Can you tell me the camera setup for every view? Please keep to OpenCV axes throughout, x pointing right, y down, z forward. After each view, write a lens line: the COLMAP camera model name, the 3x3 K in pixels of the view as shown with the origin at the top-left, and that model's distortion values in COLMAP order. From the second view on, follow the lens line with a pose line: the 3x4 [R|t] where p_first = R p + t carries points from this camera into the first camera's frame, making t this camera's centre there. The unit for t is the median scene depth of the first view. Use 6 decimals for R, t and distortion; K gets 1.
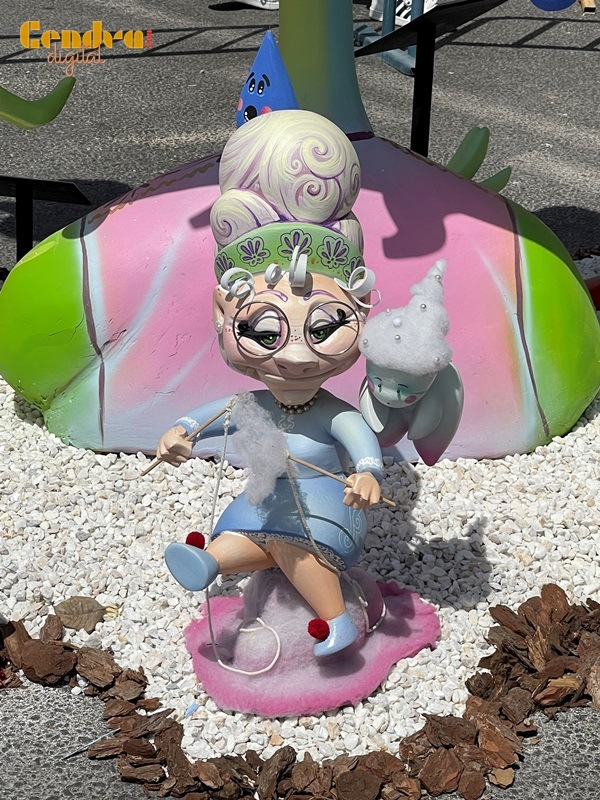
lens RADIAL K [[2164.3, 0, 300.2], [0, 2164.3, 400.1], [0, 0, 1]] dist [-0.039727, 0.000000]
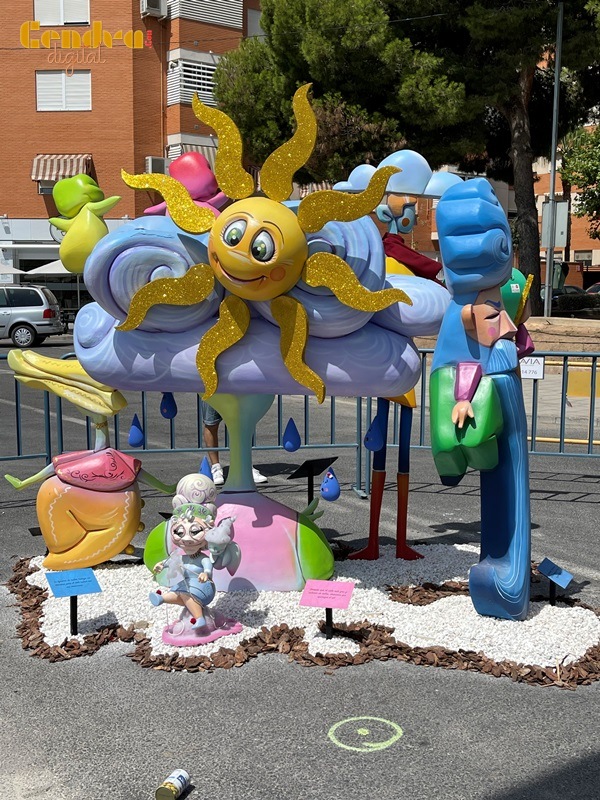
lens RADIAL K [[1029.4, 0, 299.7], [0, 1029.4, 399.5], [0, 0, 1]] dist [0.025877, 0.000000]
pose [[0.979032, -0.013154, -0.203279, 0.519041], [-0.046281, 0.957453, -0.284853, 0.230718], [0.198377, 0.288289, 0.936769, -0.614612]]
